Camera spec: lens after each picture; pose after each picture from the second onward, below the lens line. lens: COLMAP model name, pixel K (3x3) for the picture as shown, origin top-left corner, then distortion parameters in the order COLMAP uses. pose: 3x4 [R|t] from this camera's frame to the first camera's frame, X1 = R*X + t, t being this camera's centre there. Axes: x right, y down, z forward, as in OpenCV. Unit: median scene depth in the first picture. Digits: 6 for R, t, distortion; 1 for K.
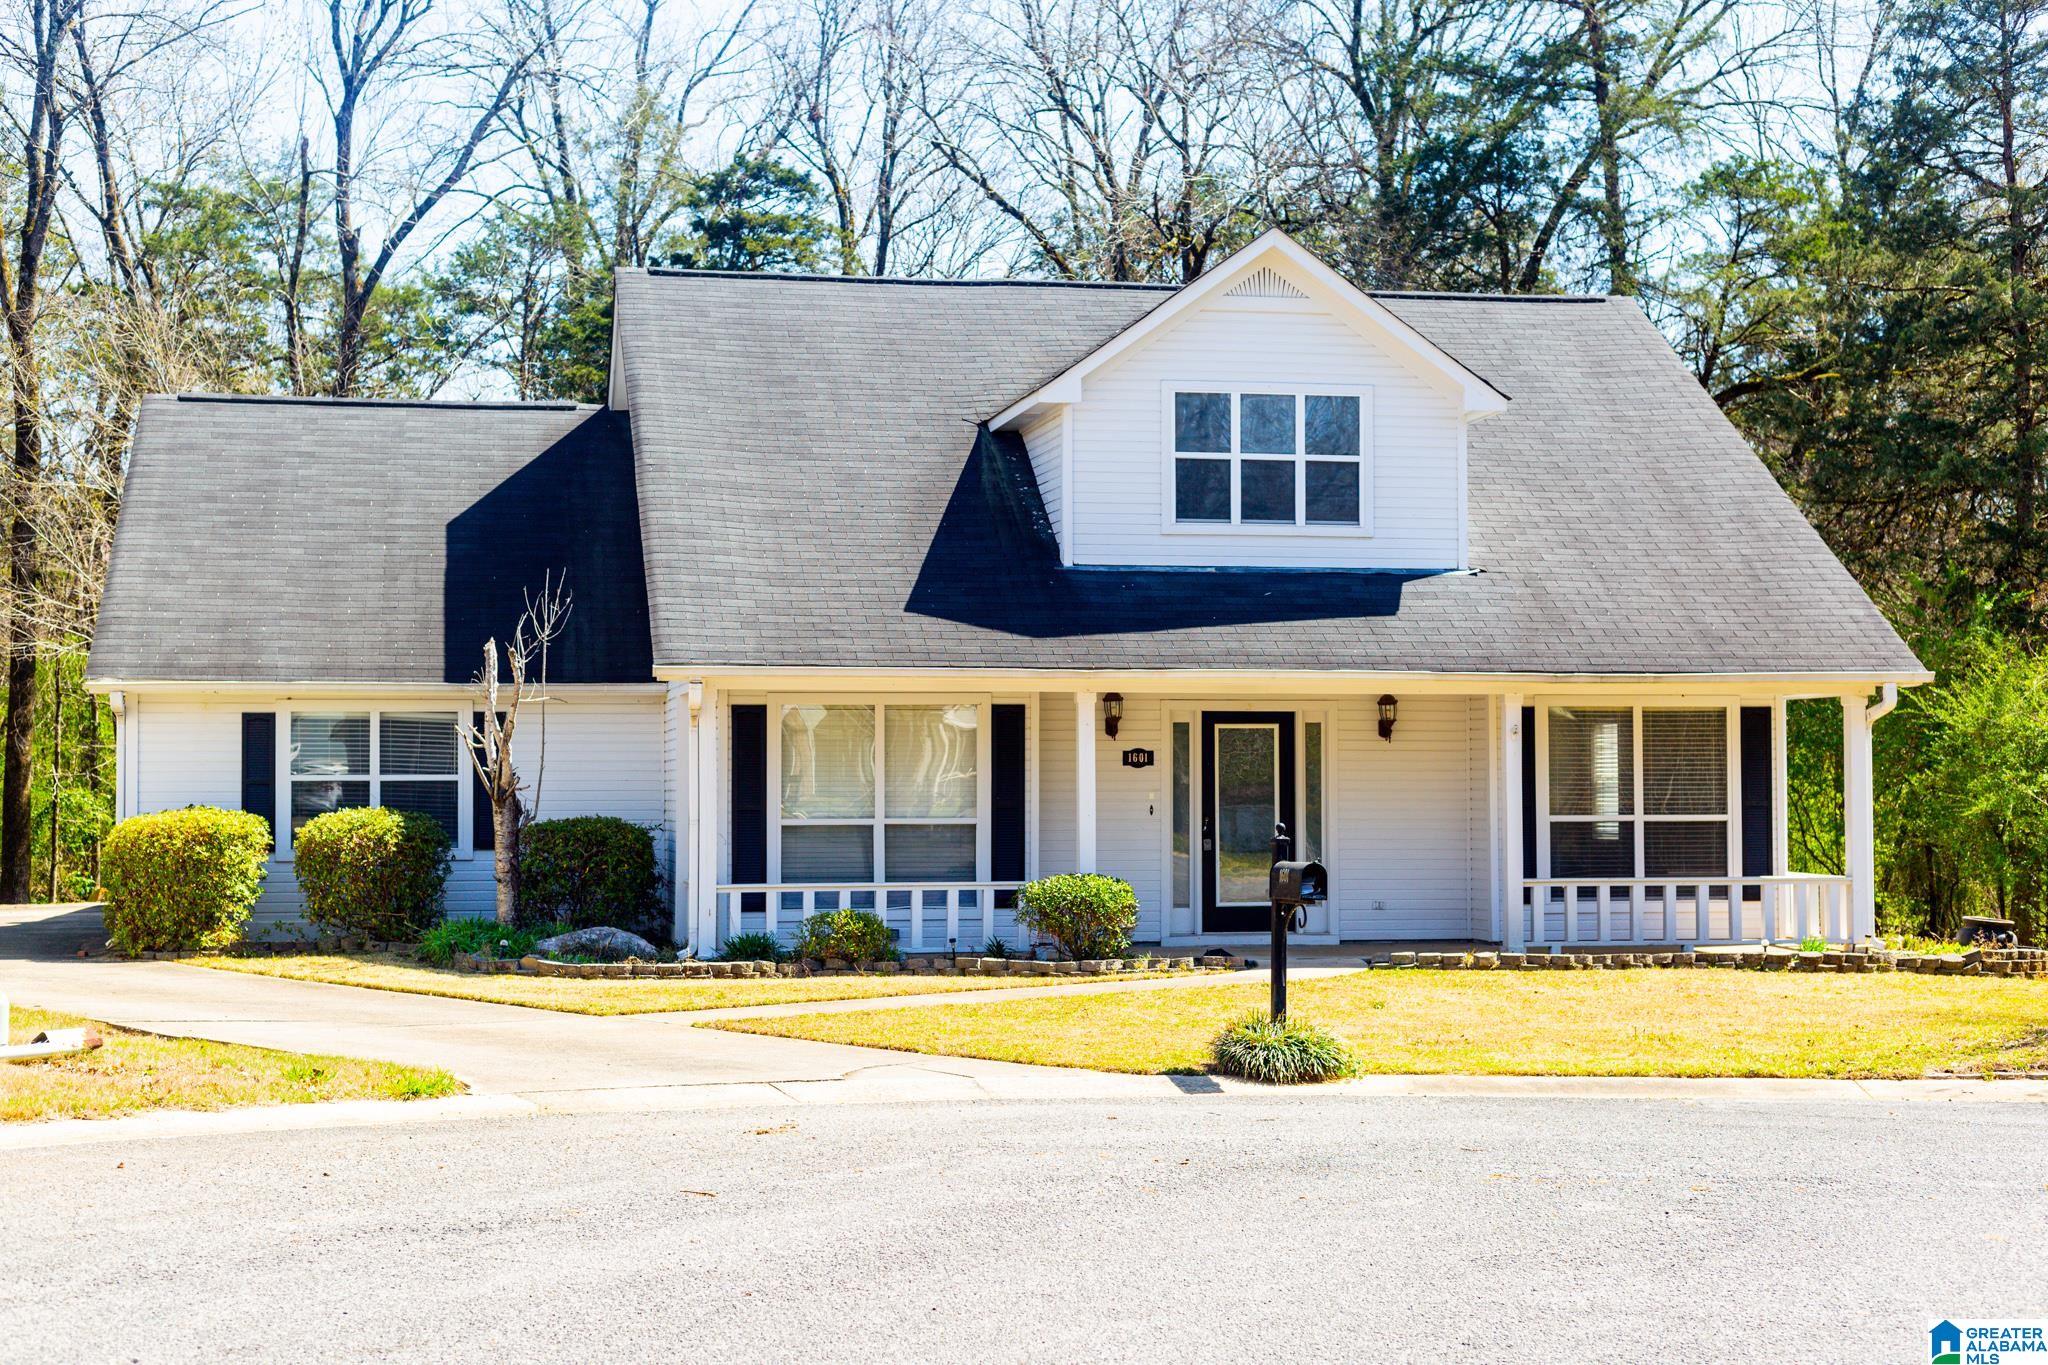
lens RADIAL K [[2941.6, 0, 1024.0], [0, 2941.6, 682.5], [0, 0, 1]] dist [0.021673, -0.005796]
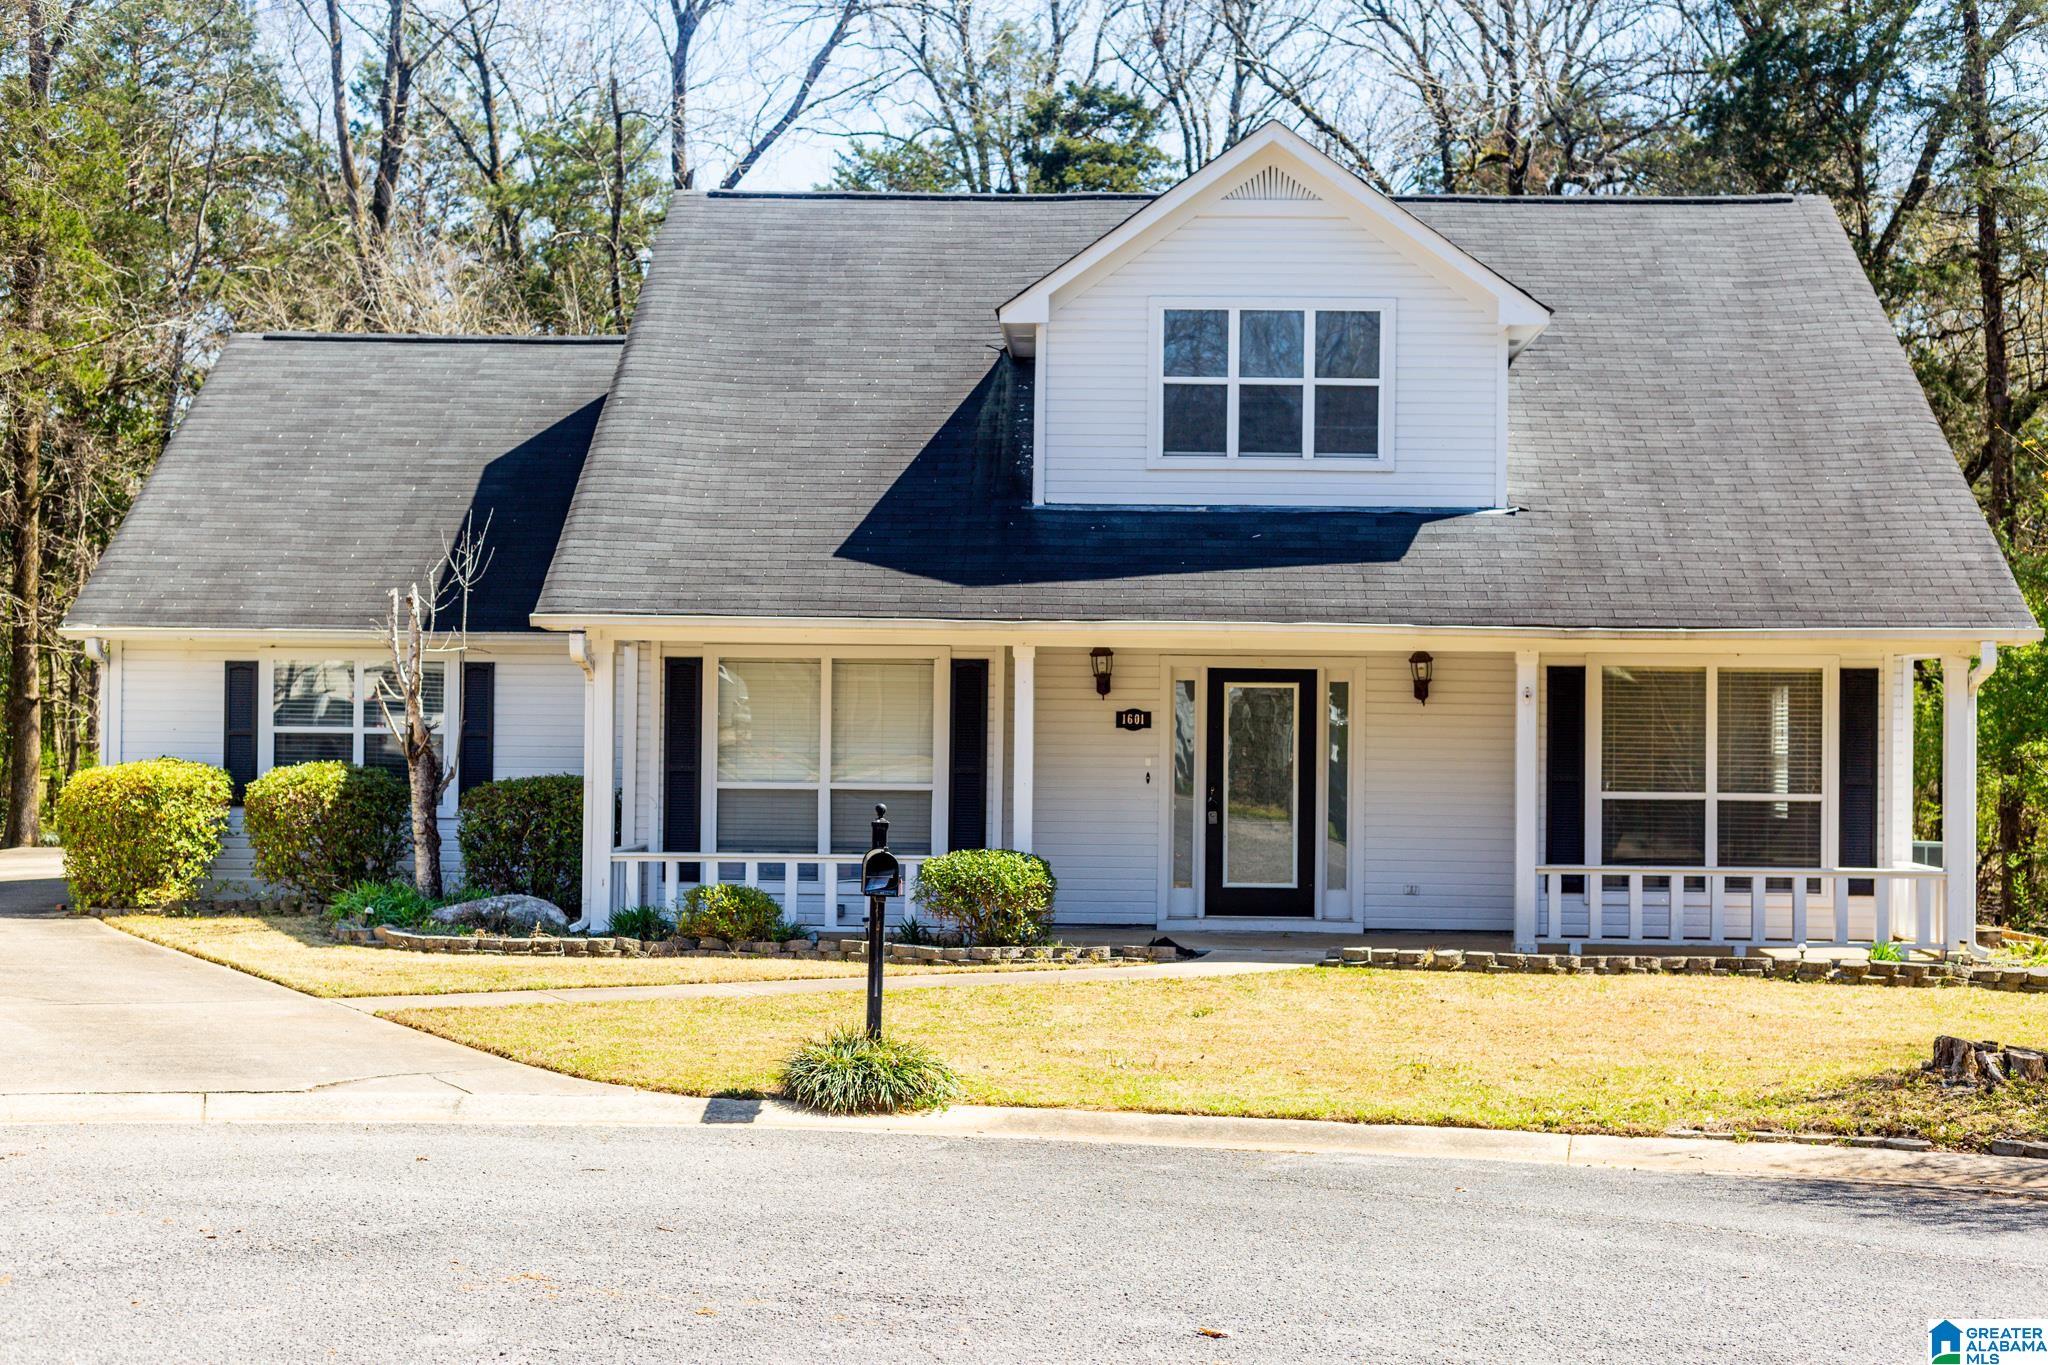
lens RADIAL K [[2941.6, 0, 1024.0], [0, 2941.6, 682.5], [0, 0, 1]] dist [0.021673, -0.005796]
pose [[0.977331, 0.009749, -0.211493, 0.198668], [-0.006123, 0.999823, 0.017792, -0.001433], [0.211629, -0.016094, 0.977217, 0.119415]]
